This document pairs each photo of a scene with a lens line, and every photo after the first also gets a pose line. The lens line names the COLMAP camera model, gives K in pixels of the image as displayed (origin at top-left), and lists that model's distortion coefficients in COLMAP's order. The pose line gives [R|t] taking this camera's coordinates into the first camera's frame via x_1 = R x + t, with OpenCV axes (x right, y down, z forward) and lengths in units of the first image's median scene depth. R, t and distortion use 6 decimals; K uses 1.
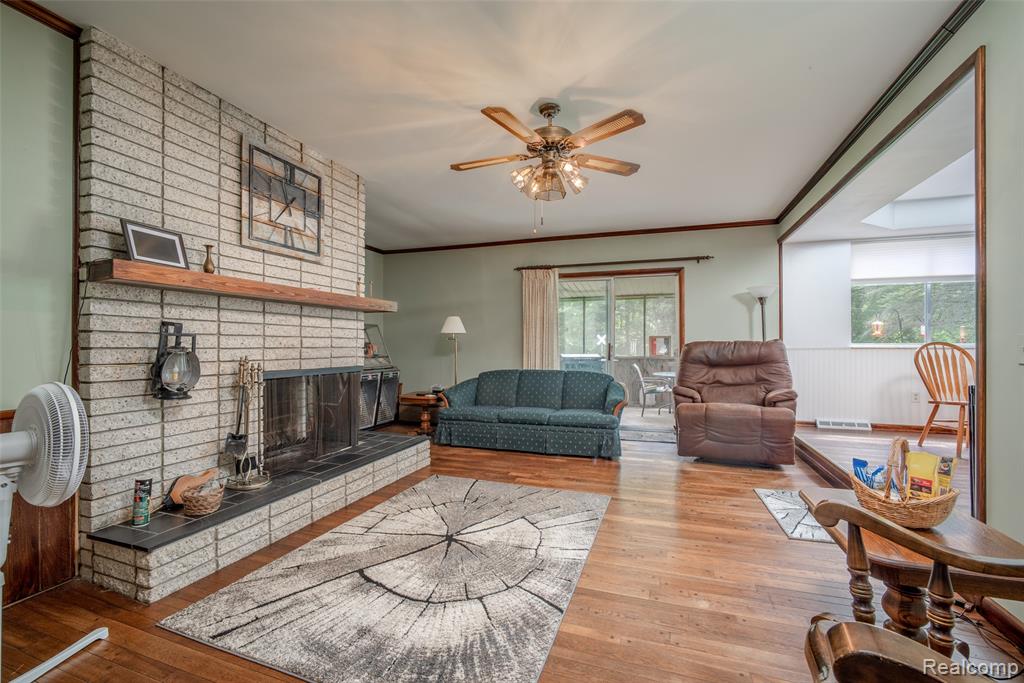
lens RADIAL K [[434.3, 0, 510.0], [0, 434.3, 343.1], [0, 0, 1]] dist [-0.024060, 0.006960]
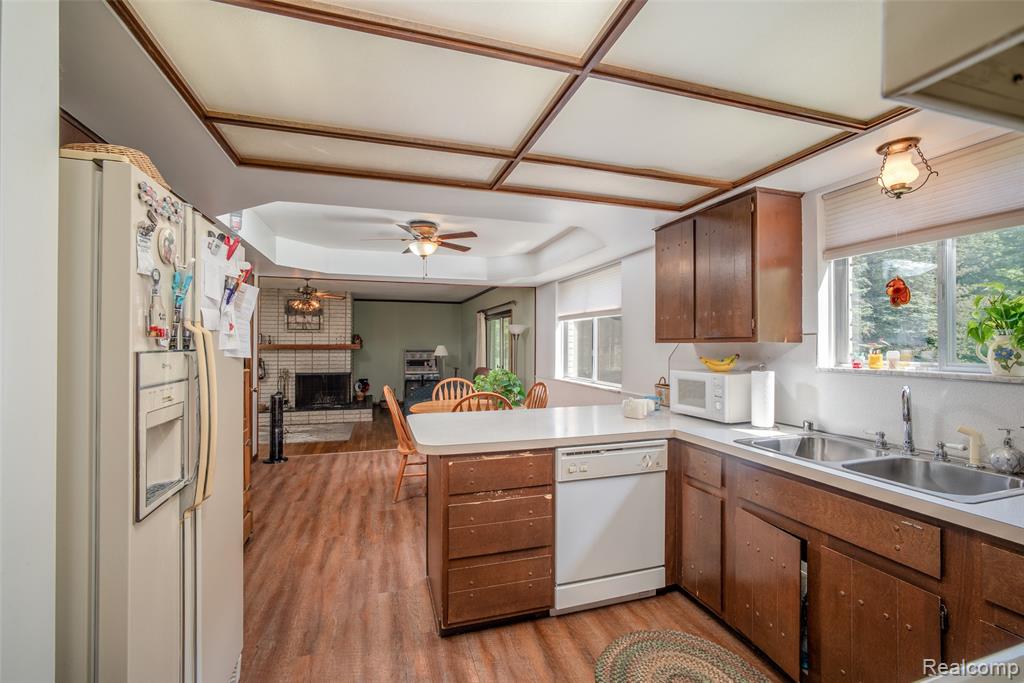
lens RADIAL K [[434.3, 0, 510.5], [0, 434.3, 340.9], [0, 0, 1]] dist [-0.024060, 0.006960]
pose [[0.603972, -0.007074, -0.796974, 2.761095], [0.000952, 0.999966, -0.008154, -0.132014], [0.797005, 0.004166, 0.603958, 0.389938]]
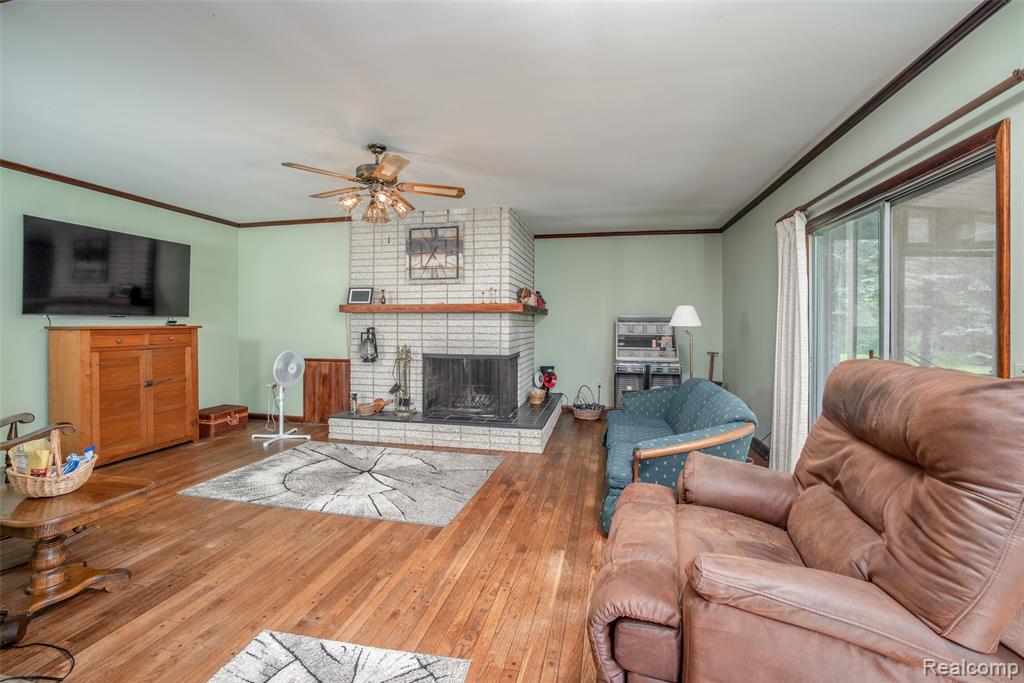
lens RADIAL K [[434.3, 0, 510.8], [0, 434.3, 322.3], [0, 0, 1]] dist [-0.024060, 0.006960]
pose [[0.125239, -0.007041, -0.992102, 1.245321], [0.000173, 0.999975, -0.007075, -0.047670], [0.992127, 0.000714, 0.125237, 1.159298]]
